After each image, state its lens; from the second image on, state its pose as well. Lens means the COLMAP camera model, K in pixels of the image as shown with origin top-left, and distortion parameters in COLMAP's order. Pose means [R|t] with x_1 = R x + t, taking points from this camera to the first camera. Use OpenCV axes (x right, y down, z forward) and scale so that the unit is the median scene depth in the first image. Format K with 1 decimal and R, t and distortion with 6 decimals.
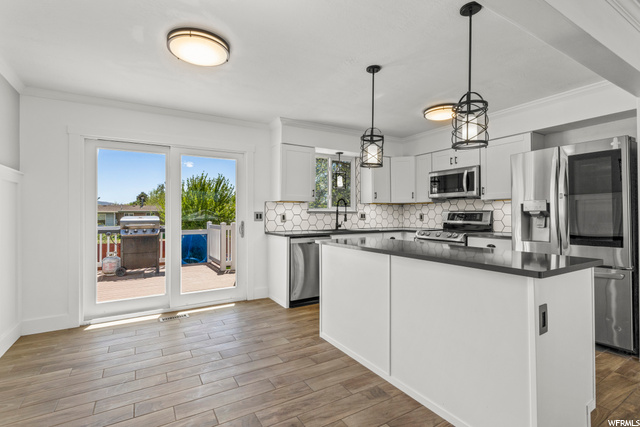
lens RADIAL K [[307.2, 0, 320.6], [0, 307.2, 213.3], [0, 0, 1]] dist [0.005383, -0.000994]
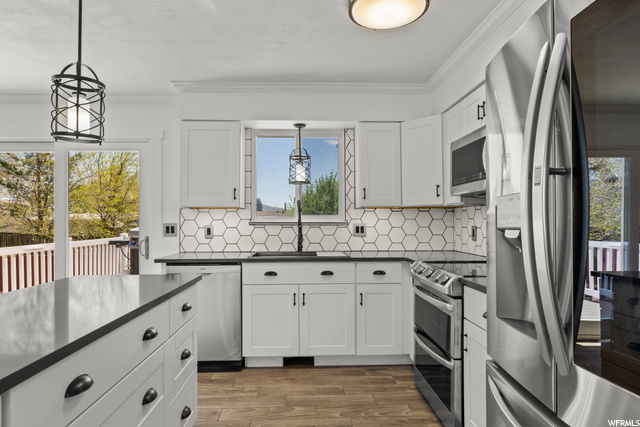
lens RADIAL K [[386.5, 0, 315.3], [0, 386.5, 214.1], [0, 0, 1]] dist [0.002752, -0.000077]
pose [[0.871887, -0.007278, -0.489654, 0.457435], [0.001897, 0.999932, -0.011484, -0.013172], [0.489704, 0.009084, 0.871841, 0.354446]]
